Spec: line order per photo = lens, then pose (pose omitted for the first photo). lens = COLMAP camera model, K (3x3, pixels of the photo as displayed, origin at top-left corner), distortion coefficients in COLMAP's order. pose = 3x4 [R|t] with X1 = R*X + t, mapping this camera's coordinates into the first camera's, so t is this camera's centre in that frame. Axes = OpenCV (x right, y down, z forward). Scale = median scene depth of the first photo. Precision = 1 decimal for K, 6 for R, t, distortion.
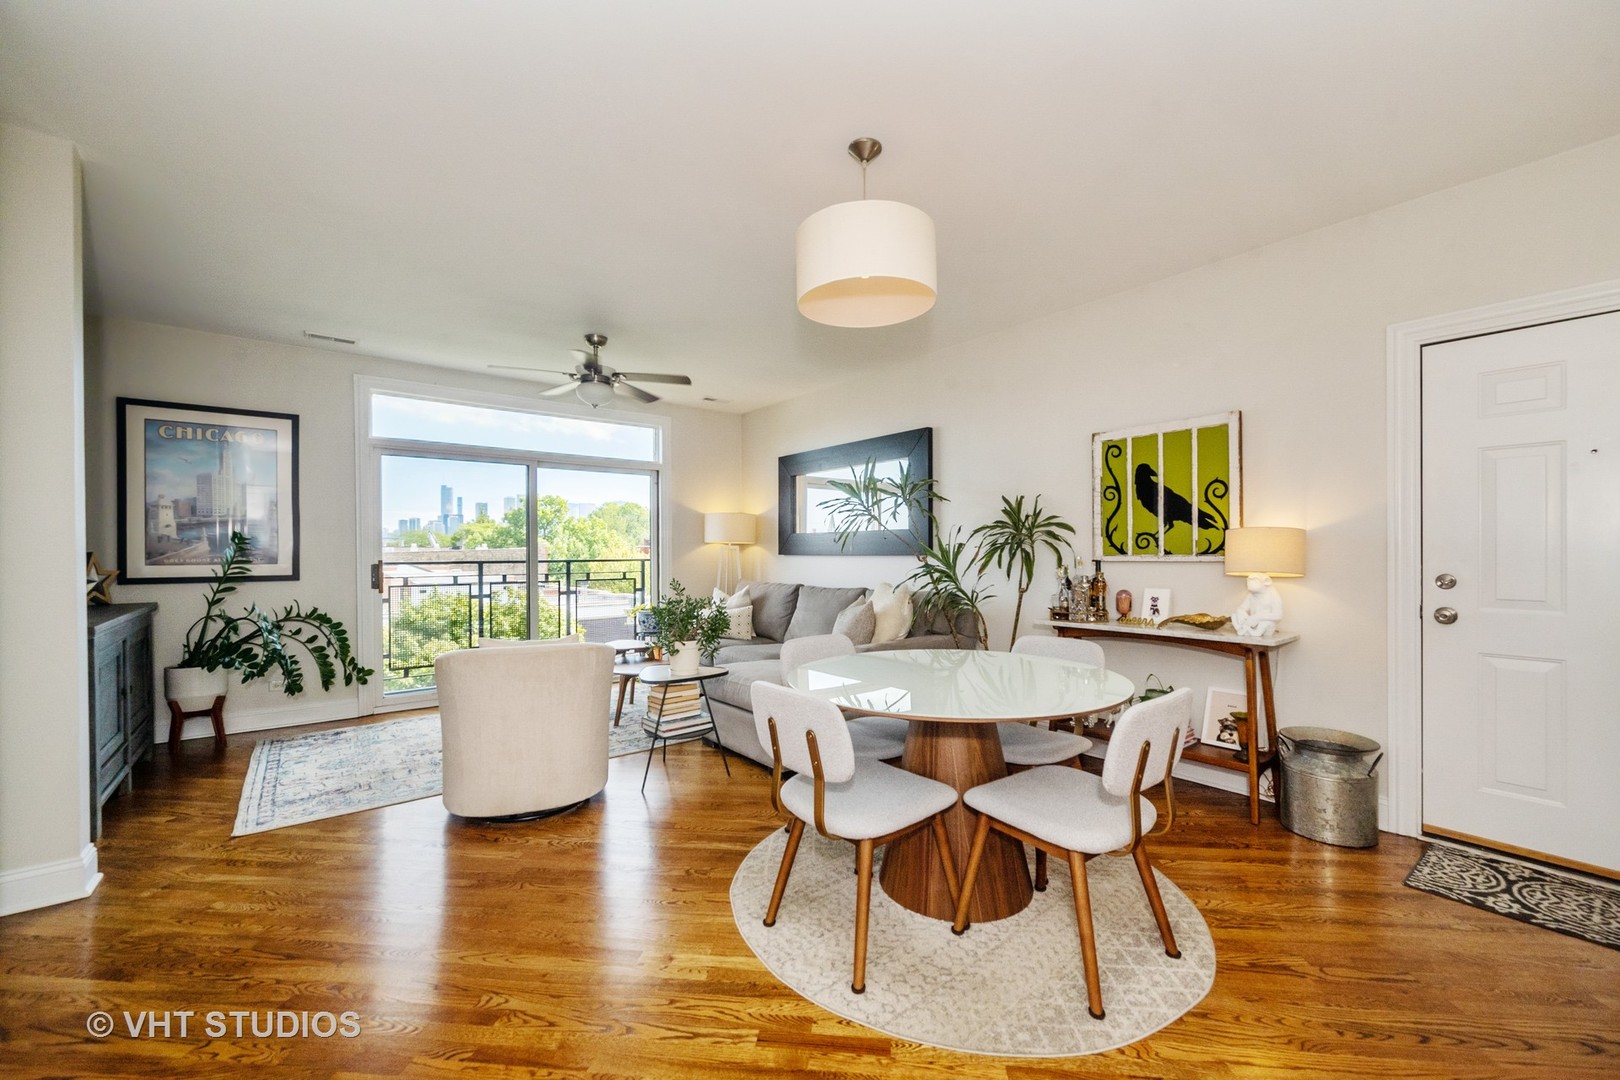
lens RADIAL K [[654.6, 0, 807.5], [0, 654.6, 552.0], [0, 0, 1]] dist [0.001959, 0.000987]
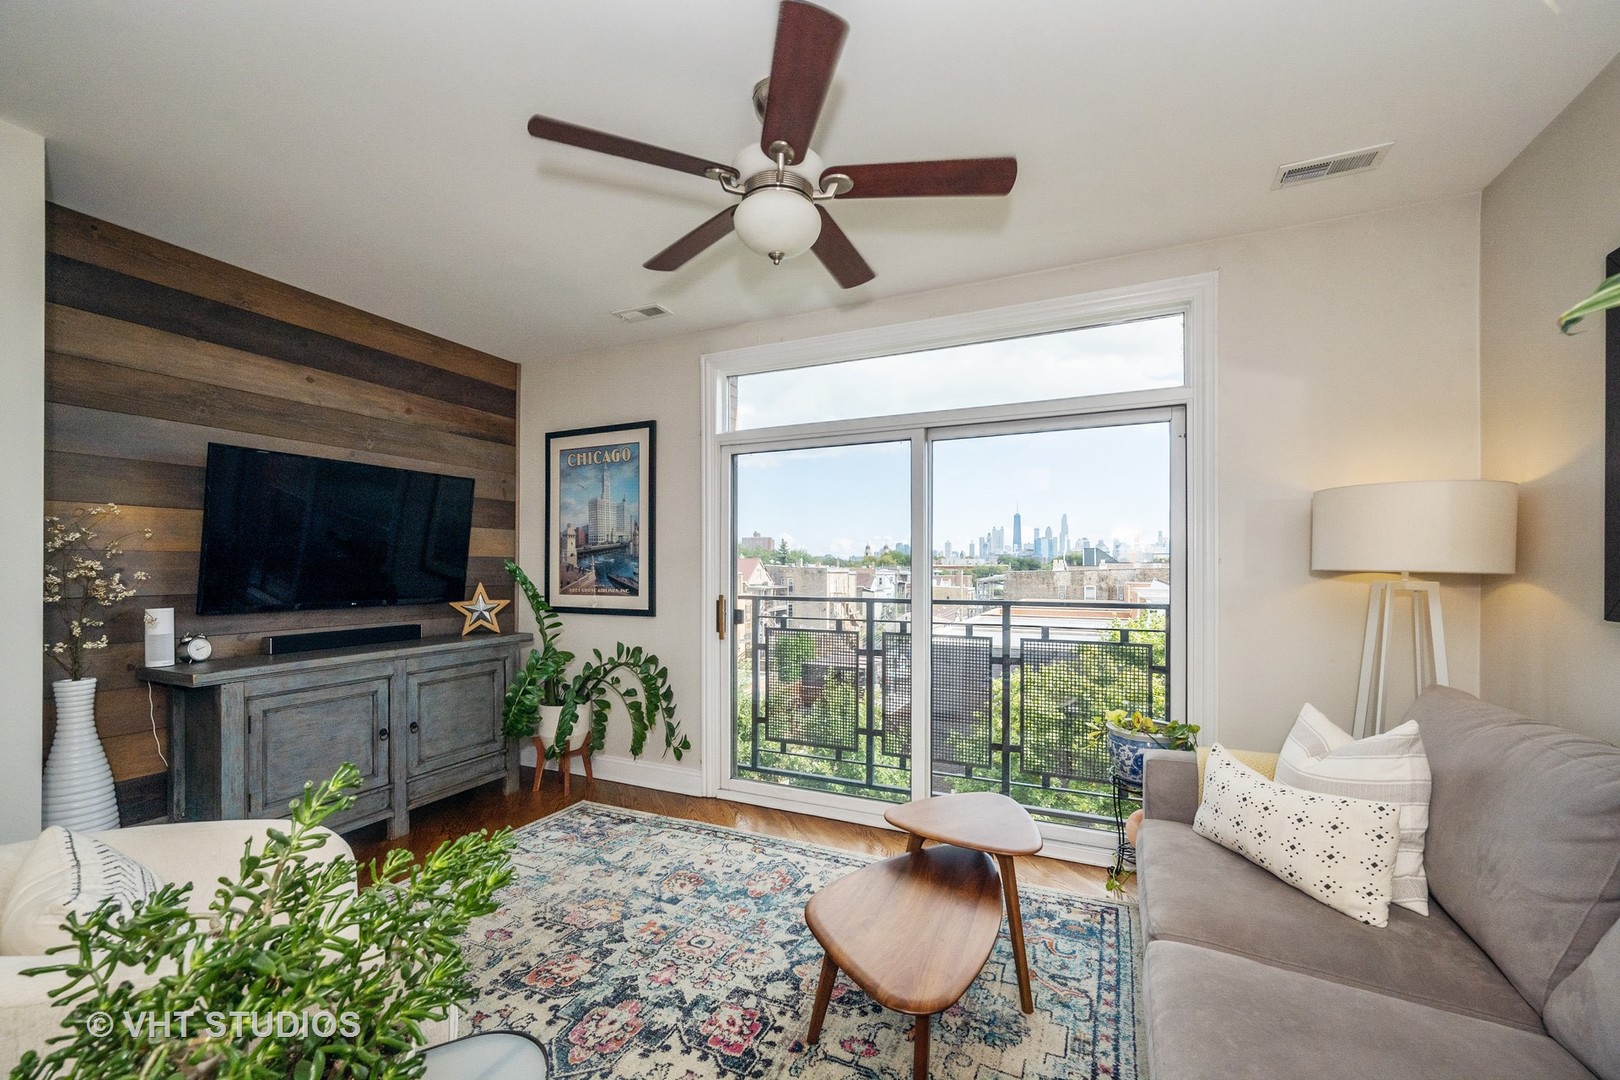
lens RADIAL K [[654.6, 0, 819.1], [0, 654.6, 566.8], [0, 0, 1]] dist [0.001959, 0.000987]
pose [[0.461948, 0.004999, -0.886893, 0.067555], [-0.004321, 0.999985, 0.003385, -0.025098], [0.886897, 0.002269, 0.461963, 0.812245]]
